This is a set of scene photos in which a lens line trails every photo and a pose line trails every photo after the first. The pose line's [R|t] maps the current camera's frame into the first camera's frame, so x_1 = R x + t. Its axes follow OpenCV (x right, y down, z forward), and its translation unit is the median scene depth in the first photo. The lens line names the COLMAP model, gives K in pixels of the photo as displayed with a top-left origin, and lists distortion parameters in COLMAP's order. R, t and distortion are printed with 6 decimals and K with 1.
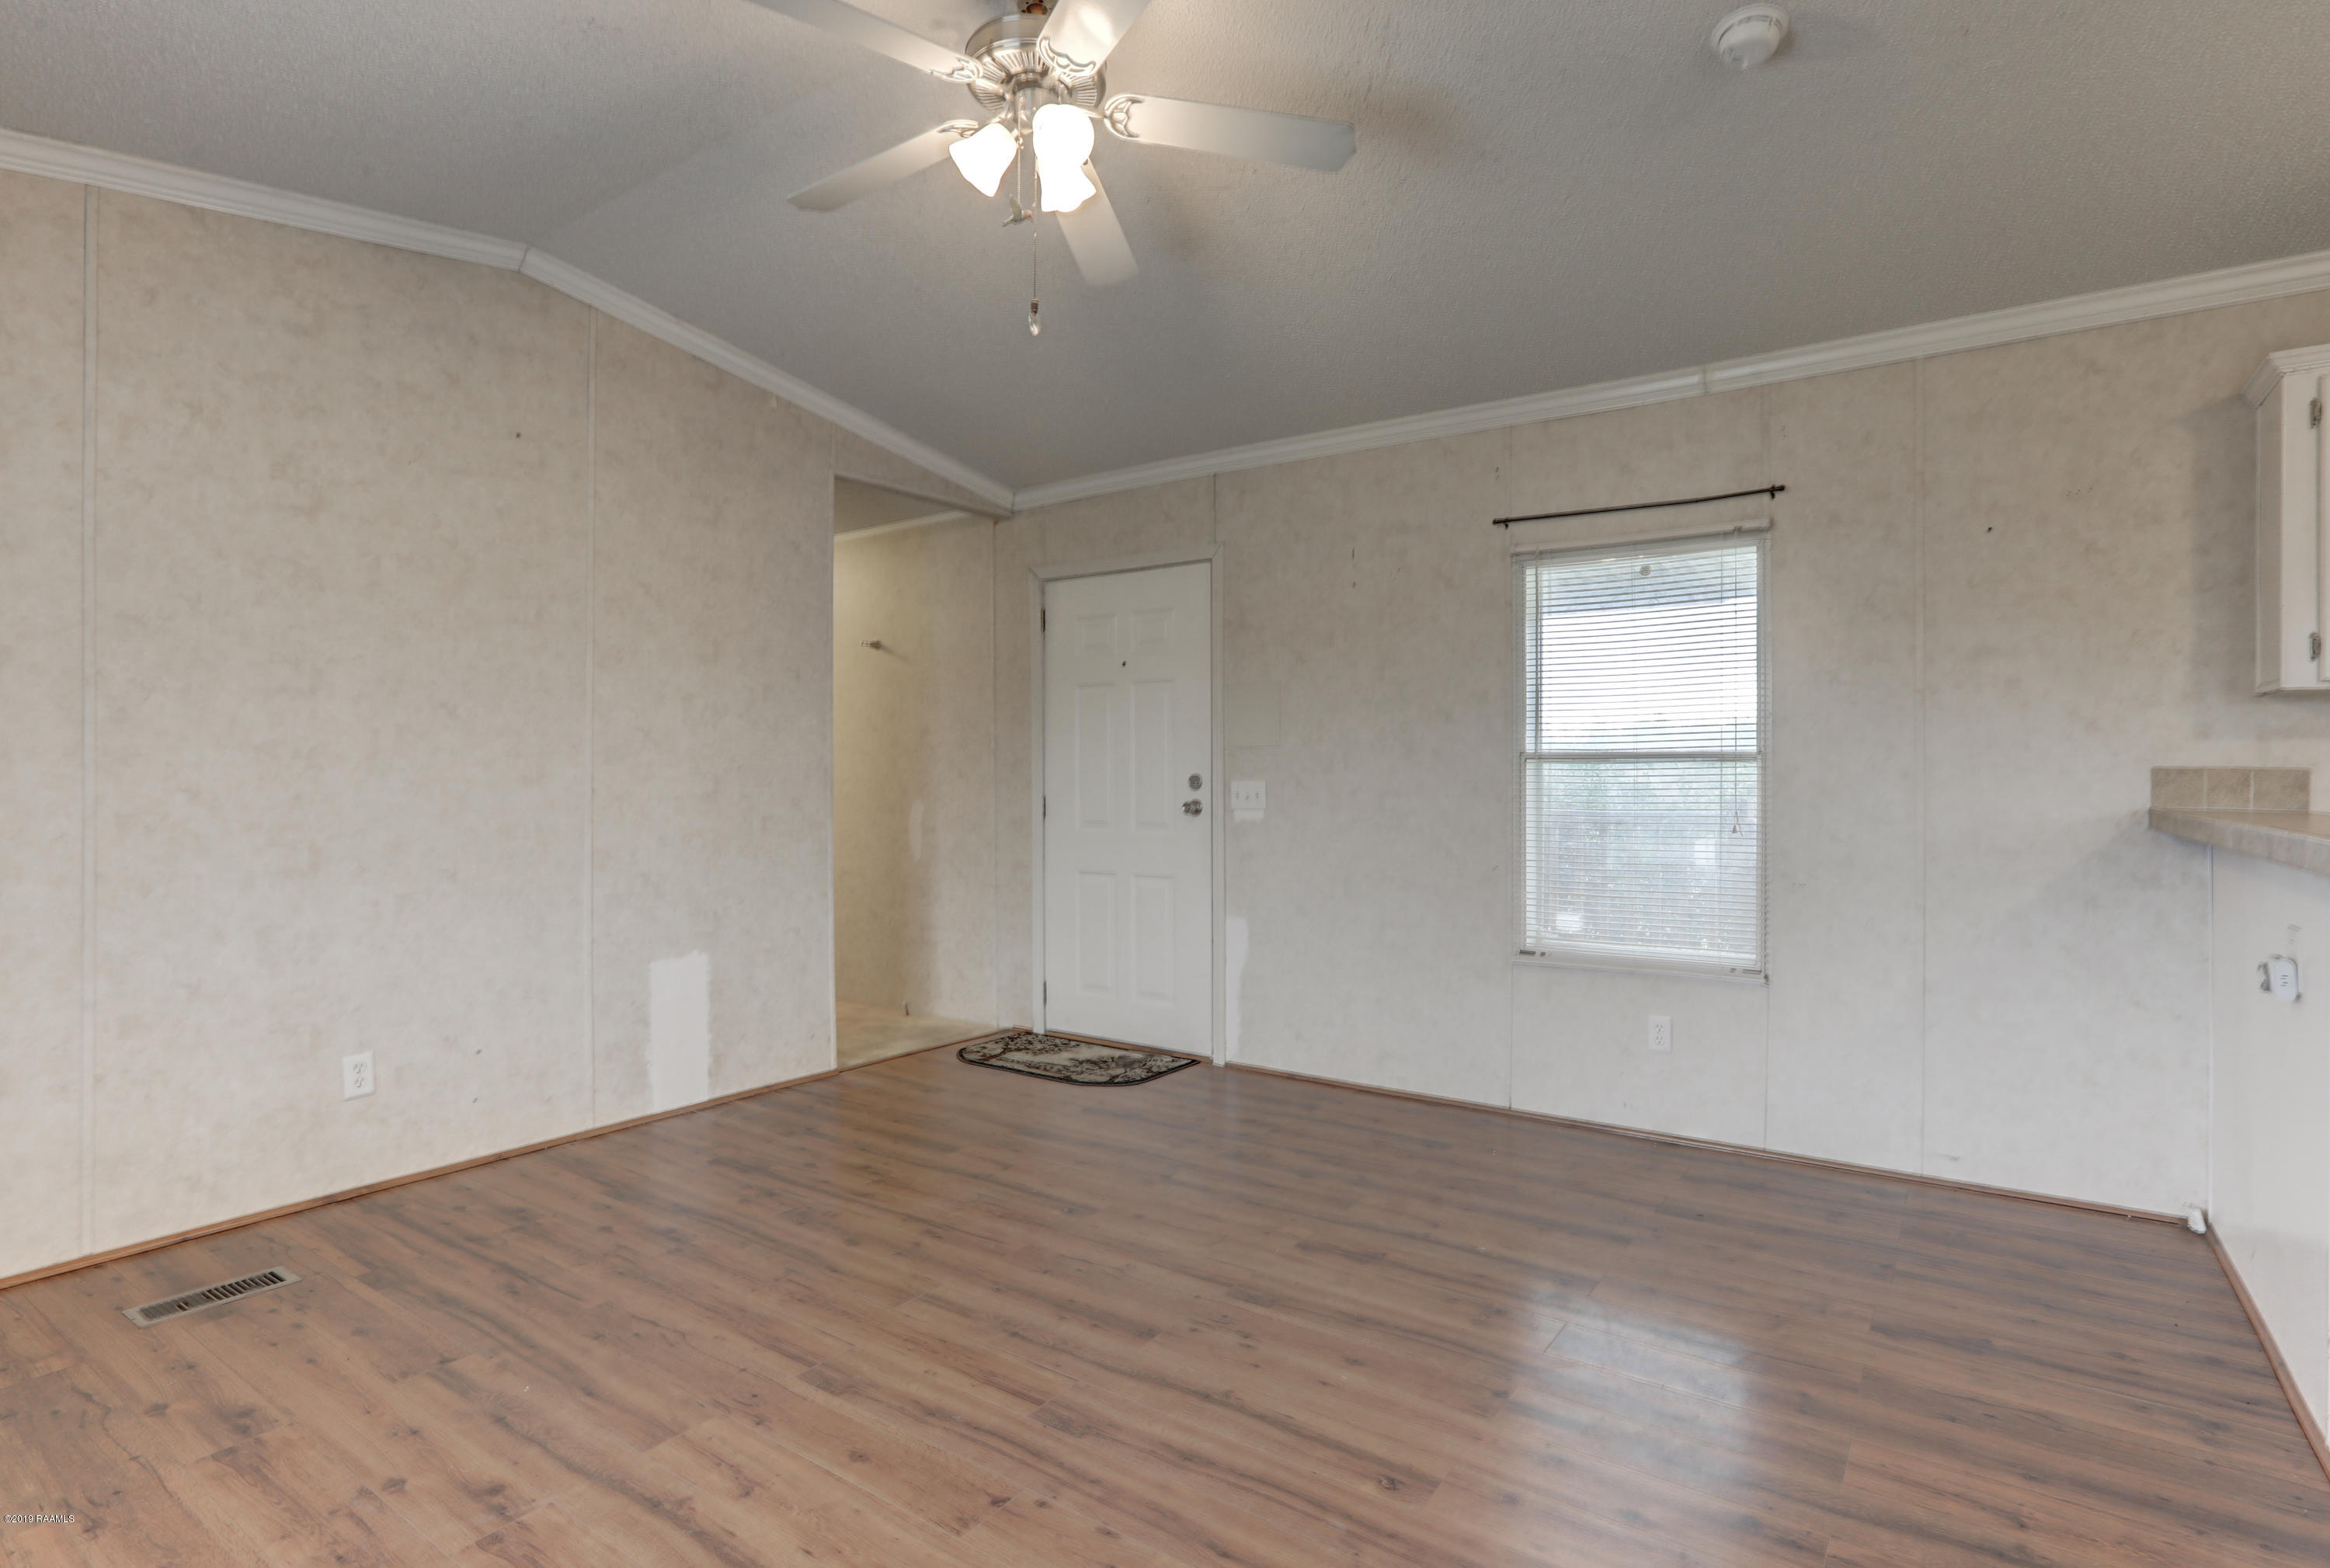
lens RADIAL K [[1165.5, 0, 1165.0], [0, 1165.5, 784.0], [0, 0, 1]] dist [-0.047151, 0.025672]
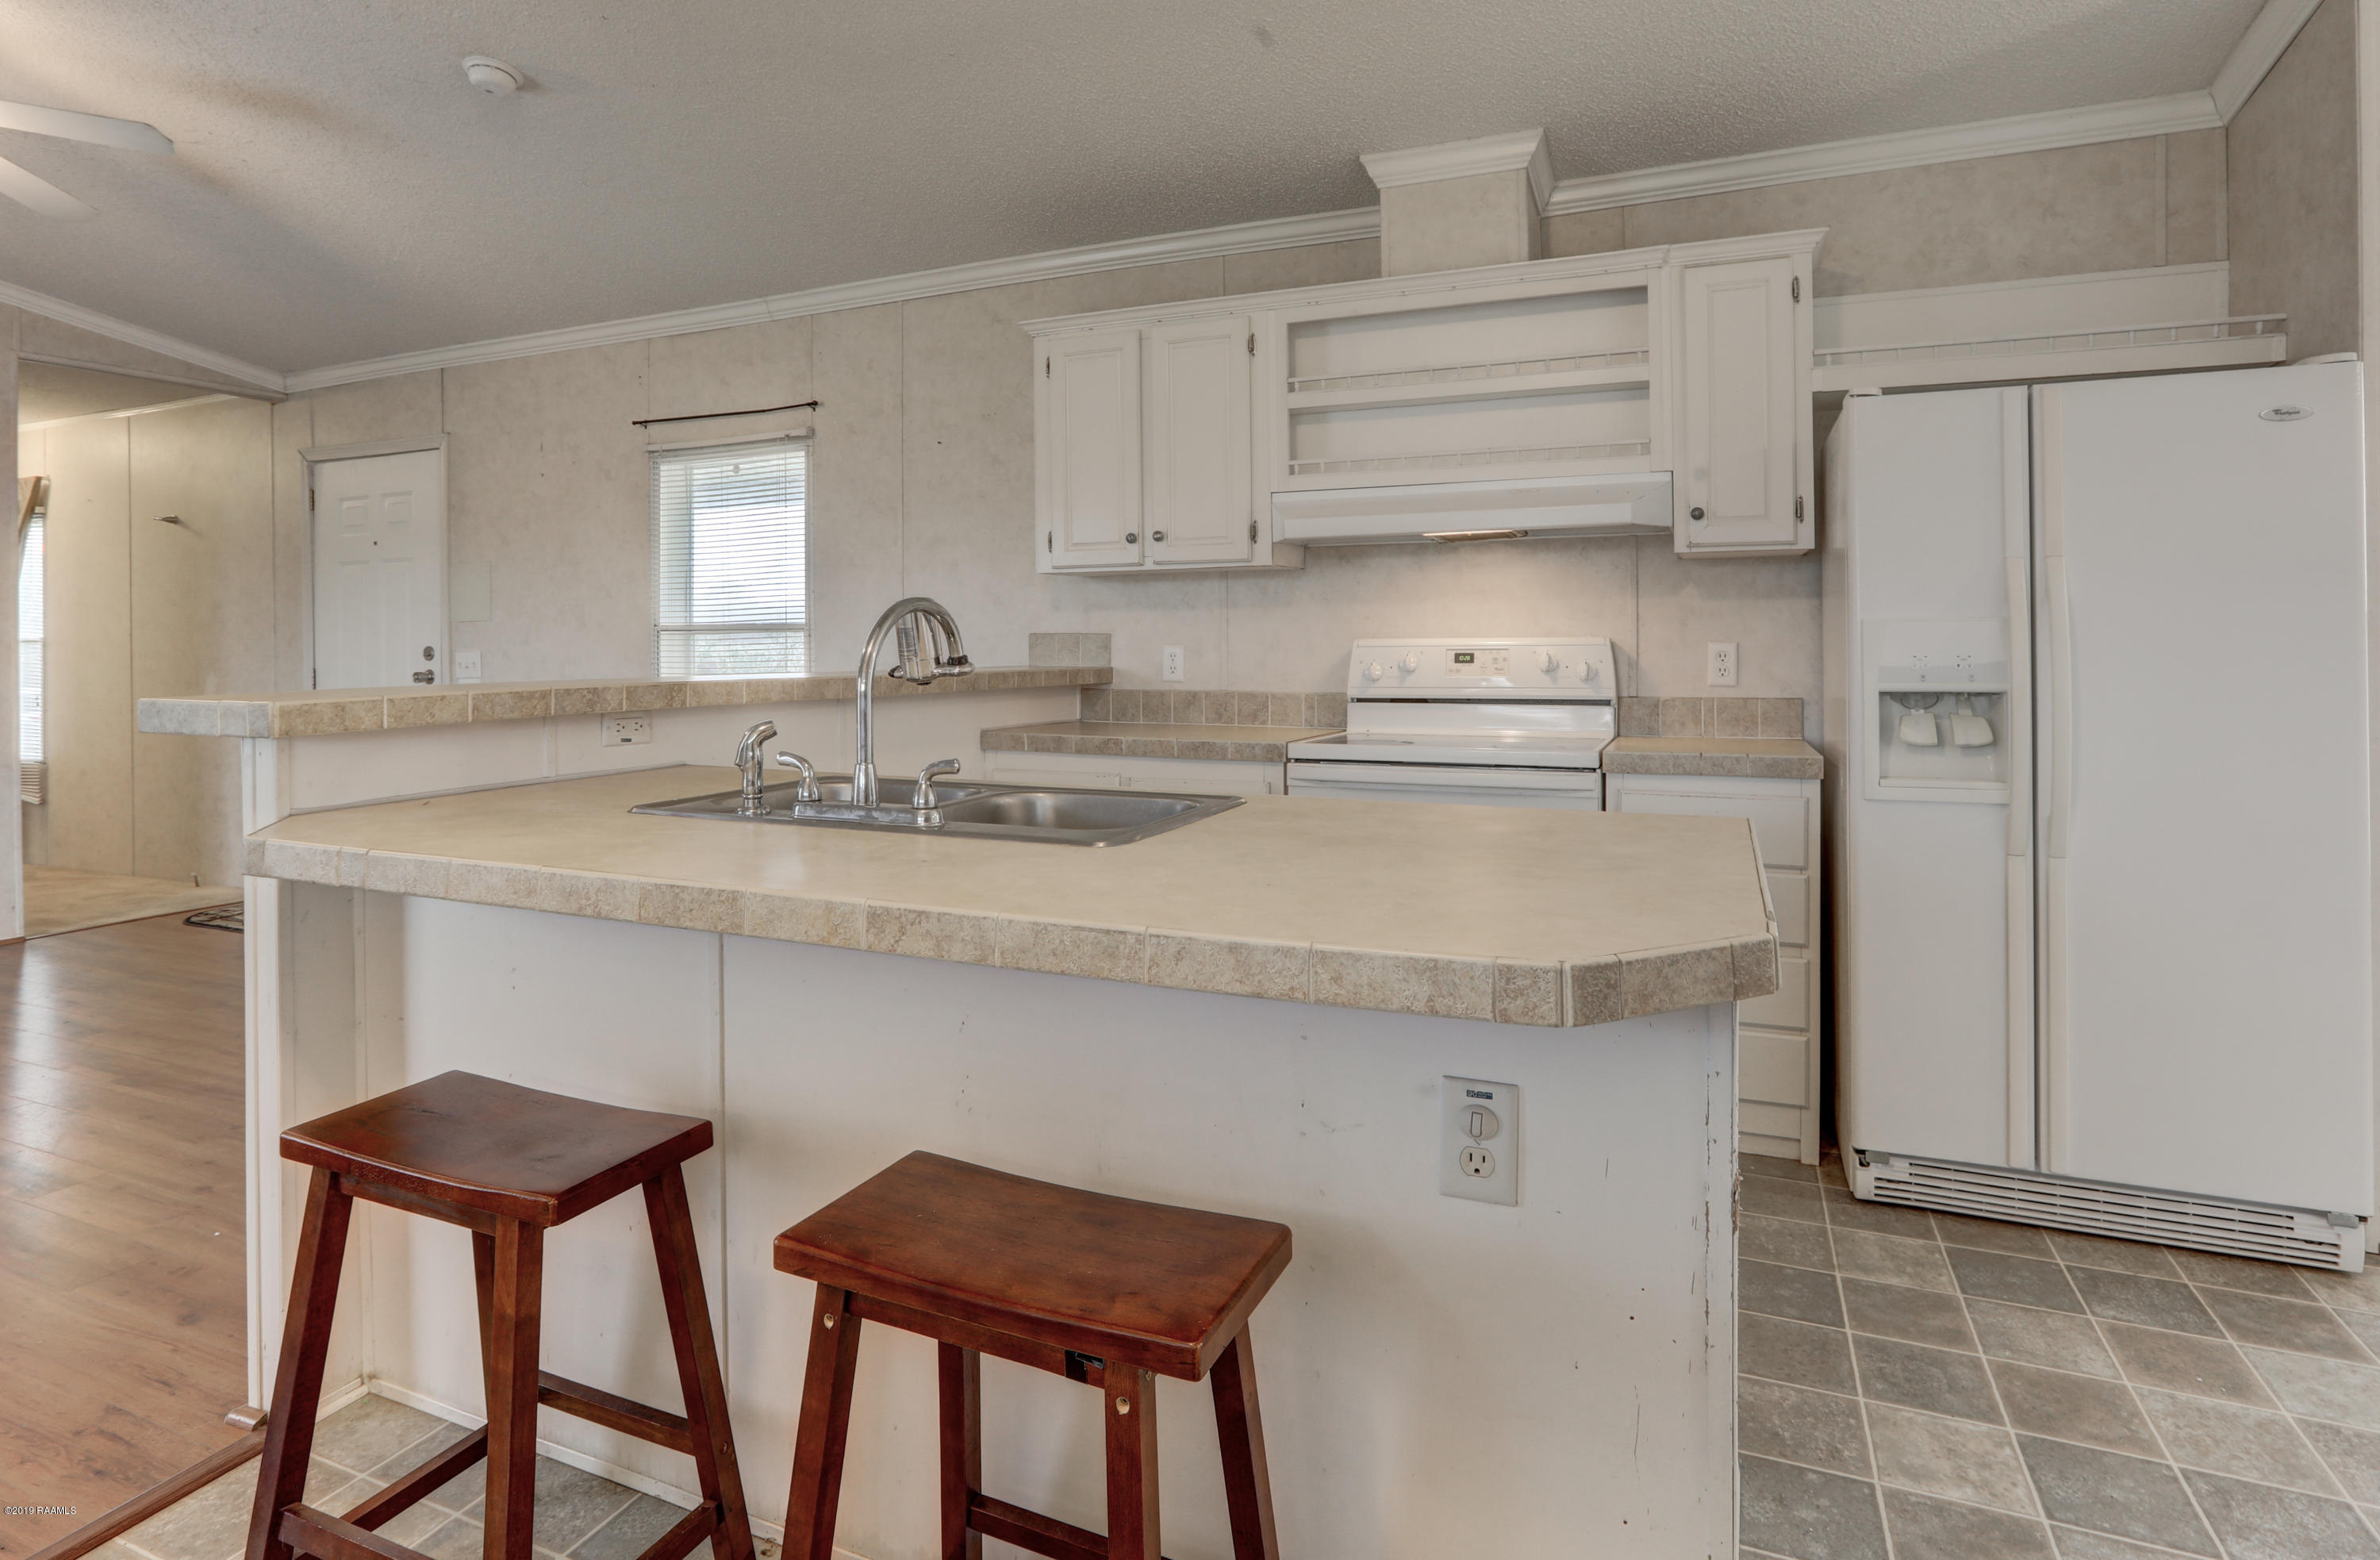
lens RADIAL K [[1241.1, 0, 1158.5], [0, 1241.1, 631.5], [0, 0, 1]] dist [-0.013871, 0.001501]
pose [[0.982220, -0.008619, 0.187535, 0.676927], [0.012040, 0.999781, -0.017106, 0.008430], [-0.187347, 0.019060, 0.982109, -0.352138]]
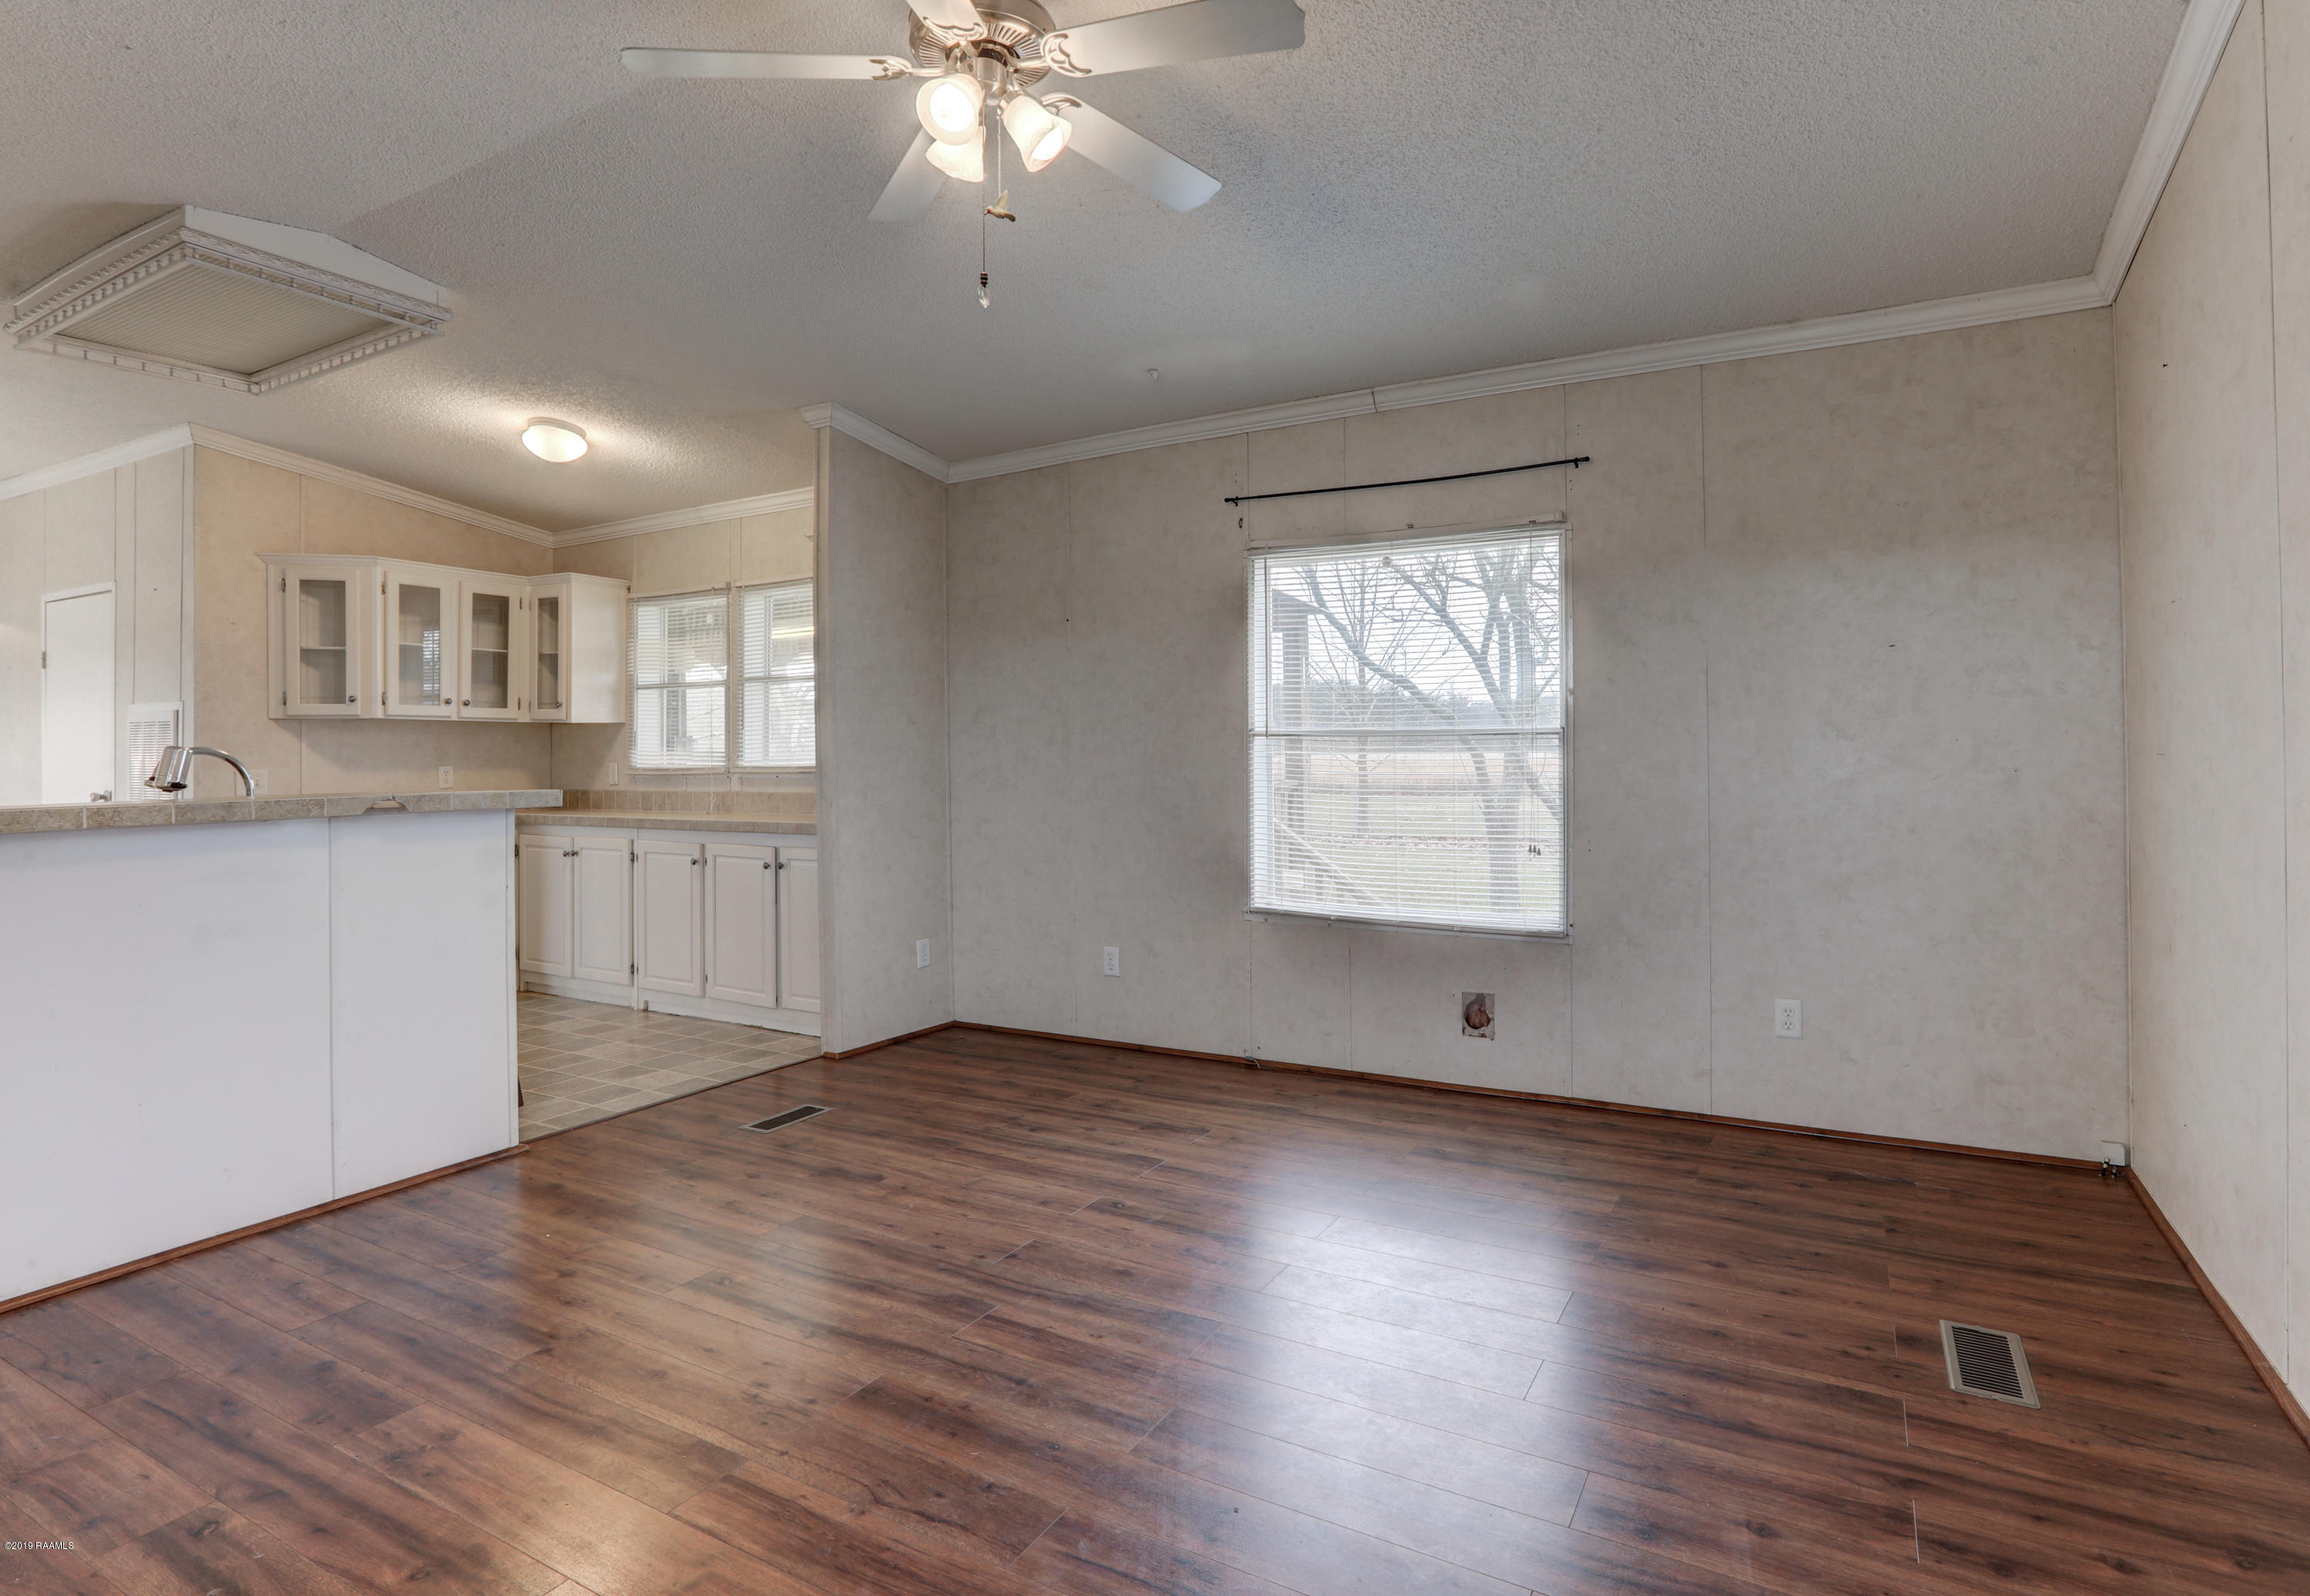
lens RADIAL K [[1188.9, 0, 1181.3], [0, 1188.9, 741.4], [0, 0, 1]] dist [-0.000207, 0.000763]
pose [[-0.996352, 0.013065, -0.084334, -0.130952], [0.012459, 0.999893, 0.007712, -0.016748], [0.084425, 0.006634, -0.996408, 1.370730]]
